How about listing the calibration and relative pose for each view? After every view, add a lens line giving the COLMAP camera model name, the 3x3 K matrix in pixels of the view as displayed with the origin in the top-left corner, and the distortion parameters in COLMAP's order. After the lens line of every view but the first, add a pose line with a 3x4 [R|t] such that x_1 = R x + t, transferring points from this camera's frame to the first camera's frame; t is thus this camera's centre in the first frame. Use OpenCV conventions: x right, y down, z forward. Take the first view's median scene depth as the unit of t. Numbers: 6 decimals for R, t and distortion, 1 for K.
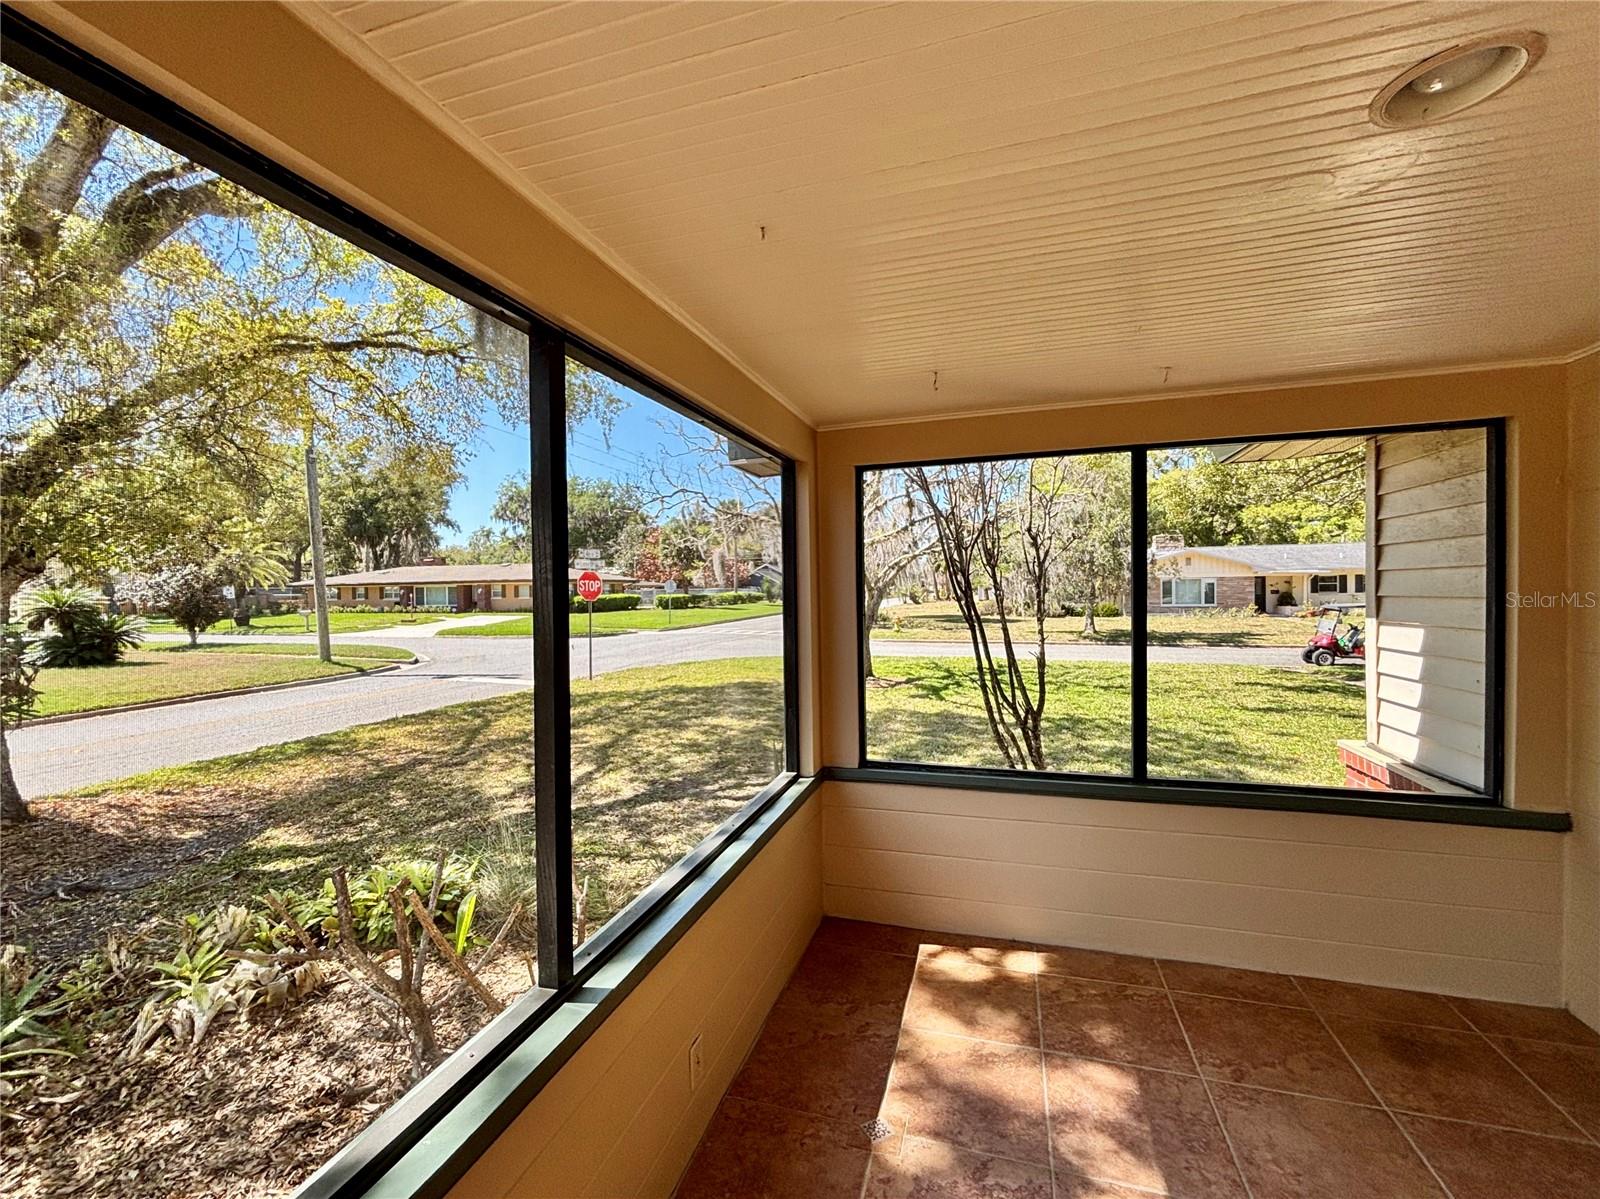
lens RADIAL K [[673.9, 0, 796.2], [0, 673.9, 599.2], [0, 0, 1]] dist [0.002335, -0.000360]
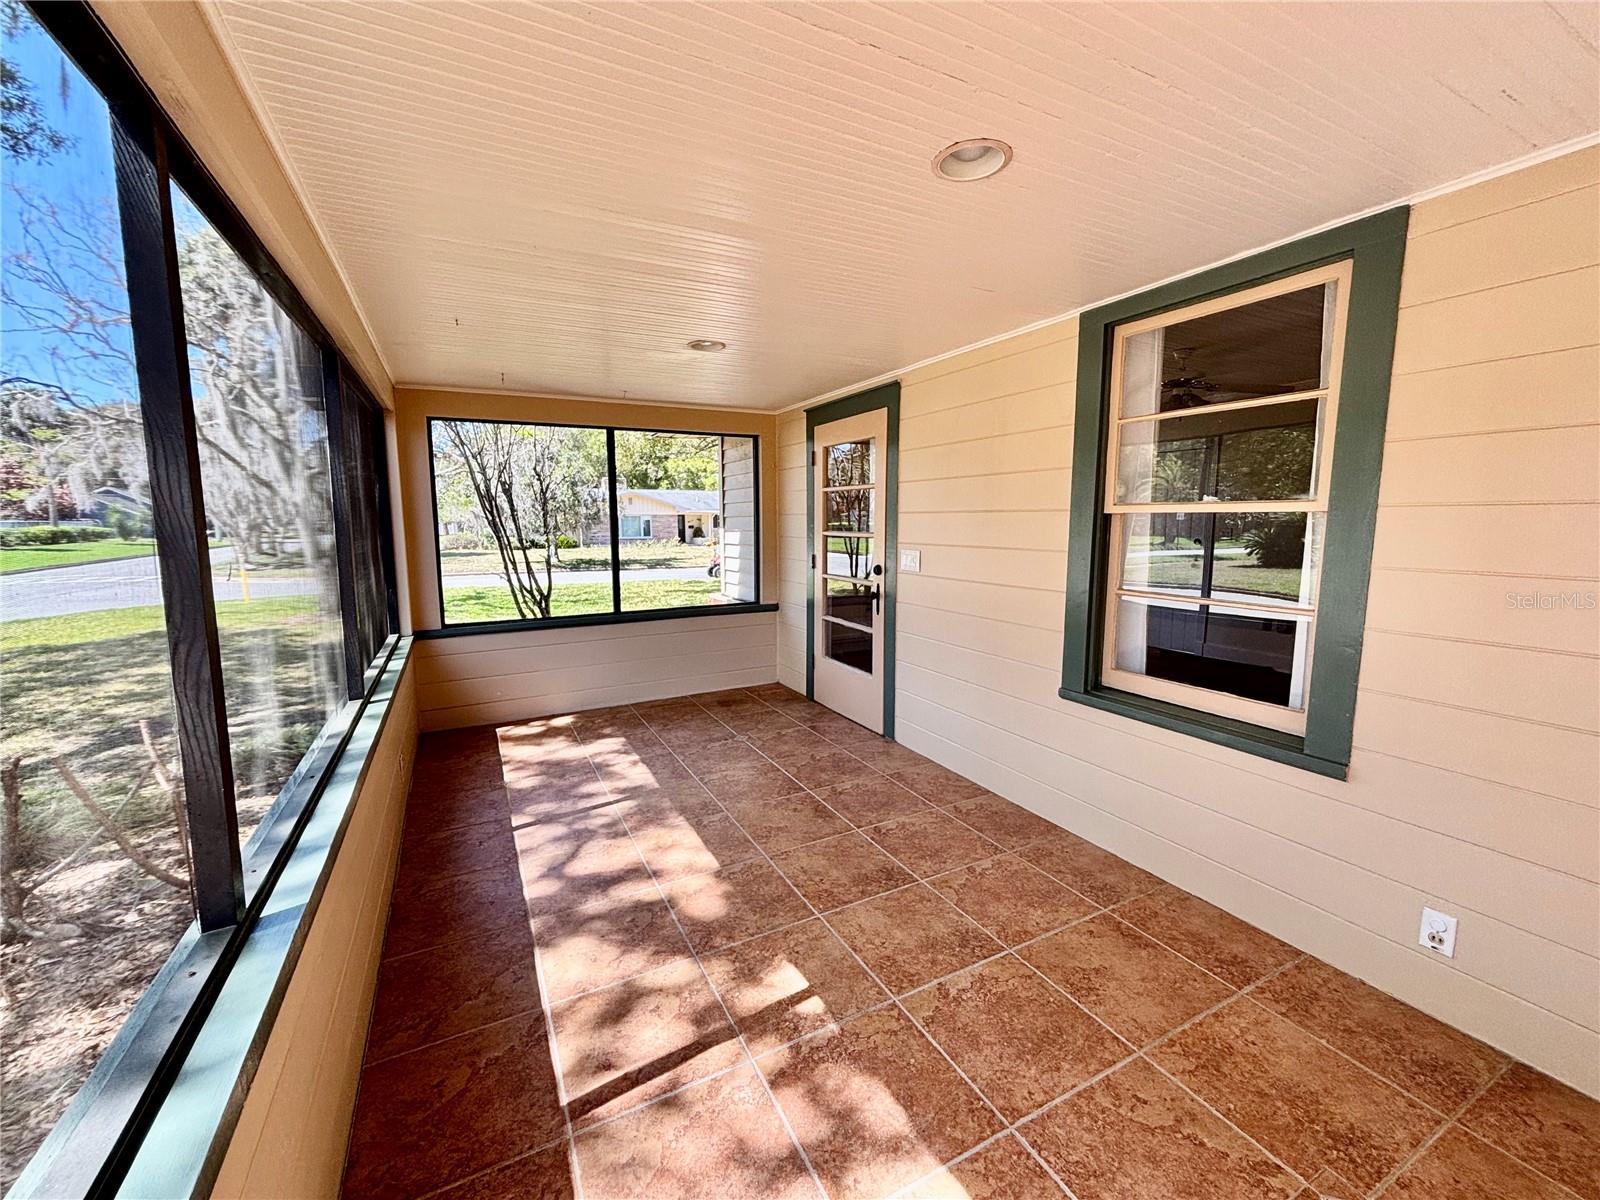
lens RADIAL K [[645.0, 0, 793.2], [0, 645.0, 598.9], [0, 0, 1]] dist [0.015454, -0.012675]
pose [[0.717006, -0.074587, 0.693065, -0.237457], [0.005895, 0.994872, 0.100968, 0.034815], [-0.697042, -0.068309, 0.713769, -0.382959]]
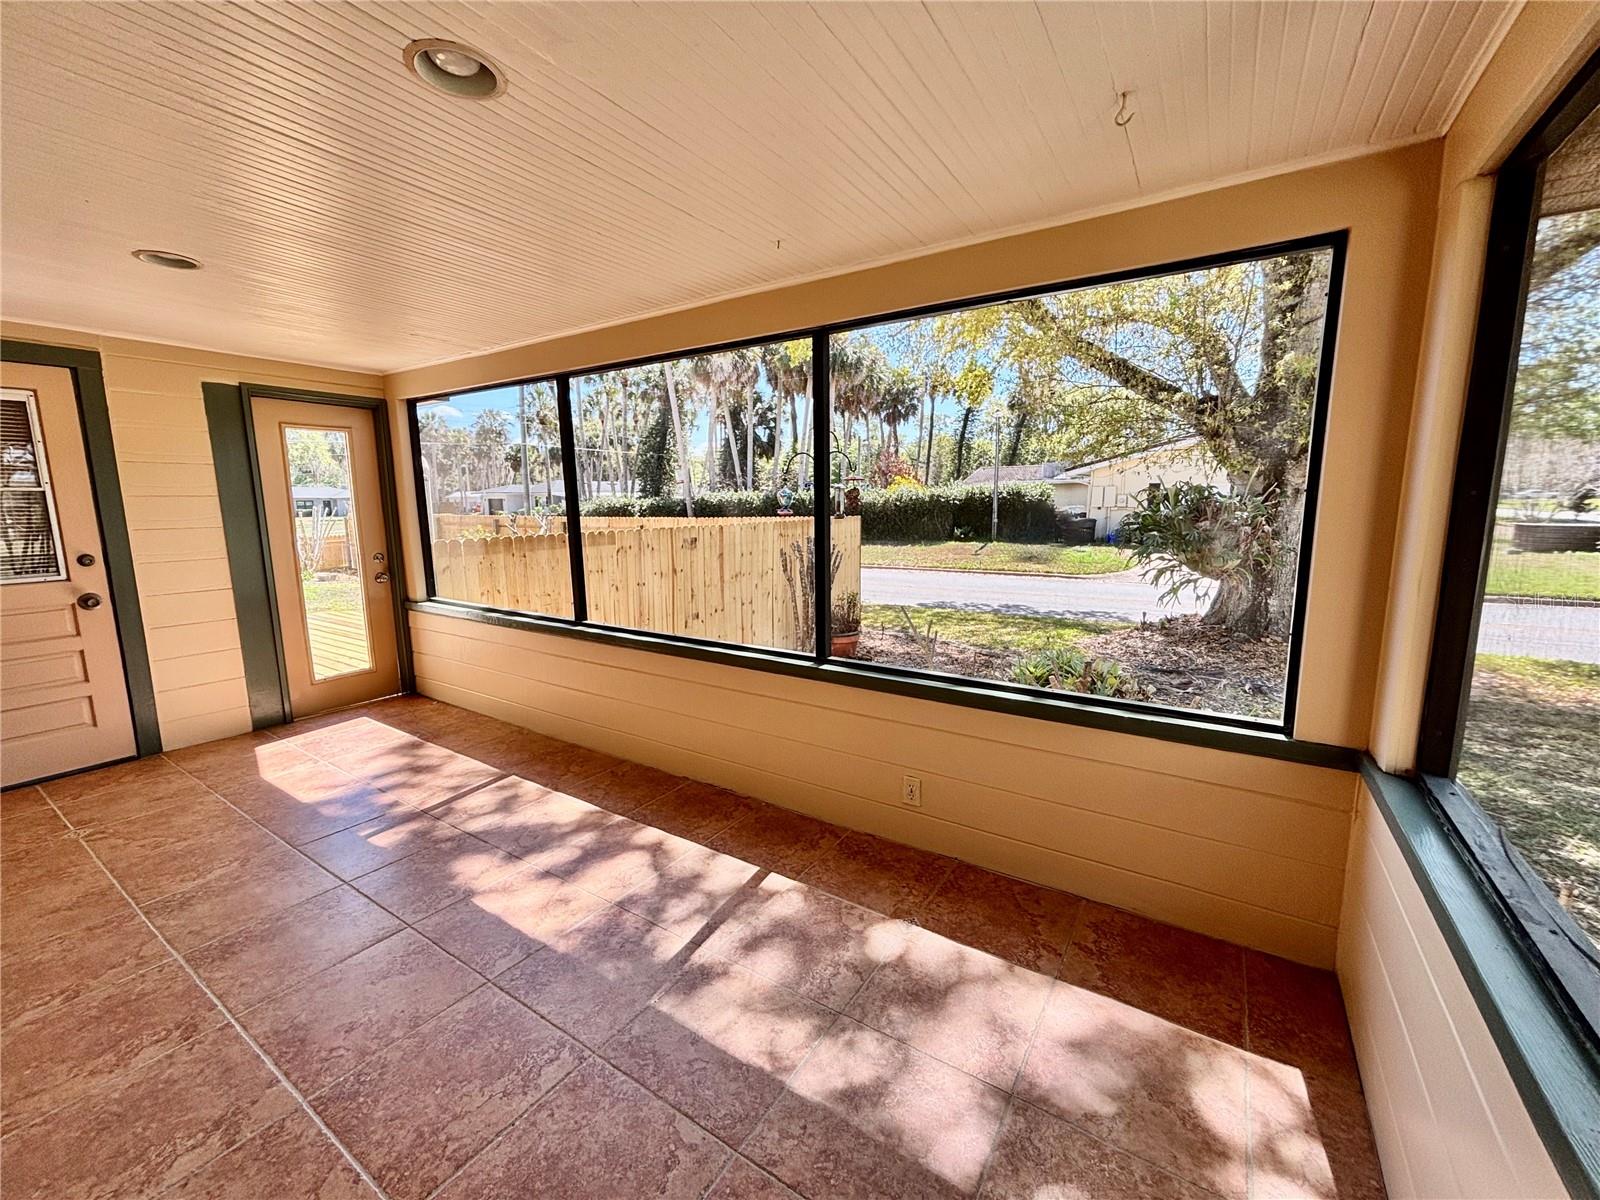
lens RADIAL K [[652.8, 0, 792.7], [0, 652.8, 600.6], [0, 0, 1]] dist [0.000259, -0.000222]
pose [[-0.282678, 0.167619, -0.944456, 0.511098], [-0.003315, 0.984437, 0.175707, 0.012322], [0.959209, 0.052799, -0.277723, 0.477992]]
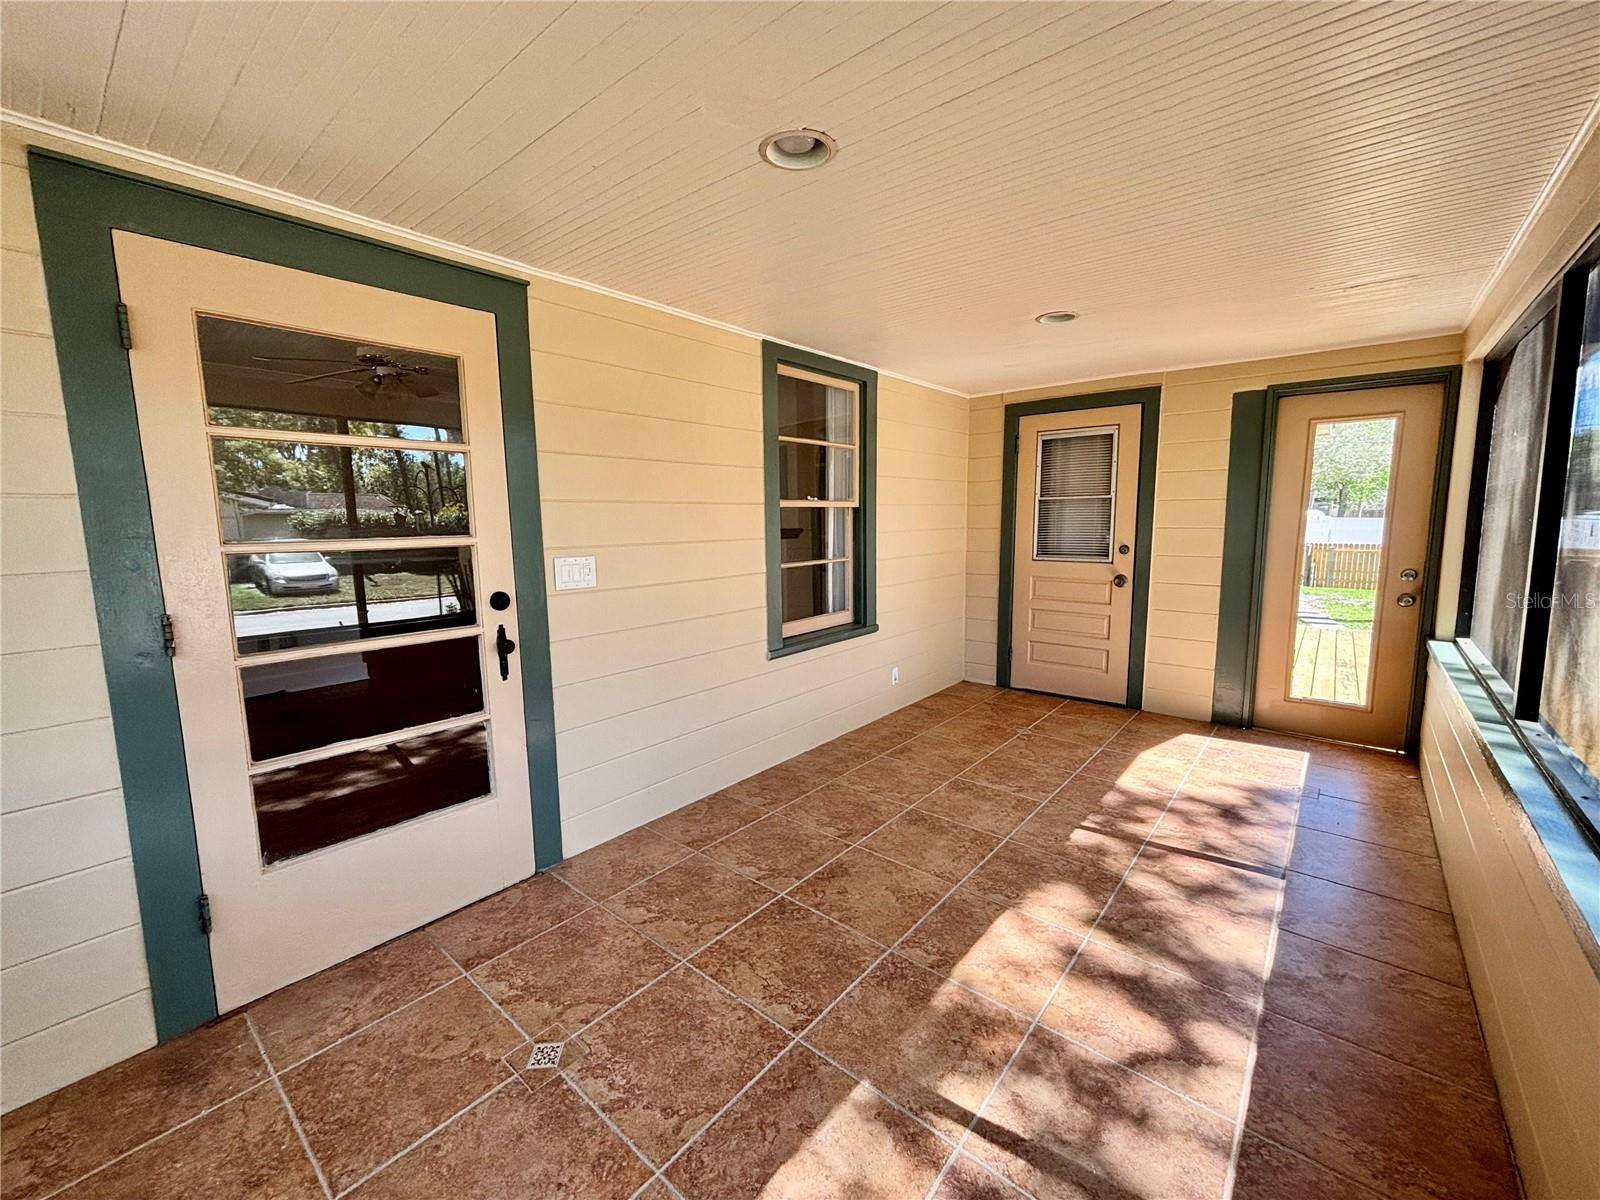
lens RADIAL K [[652.8, 0, 792.7], [0, 652.8, 600.6], [0, 0, 1]] dist [0.000259, -0.000222]
pose [[-0.919184, -0.023892, 0.393103, 0.077441], [0.035042, 0.989237, 0.142064, 0.019947], [-0.392266, 0.144358, -0.908454, 0.601249]]
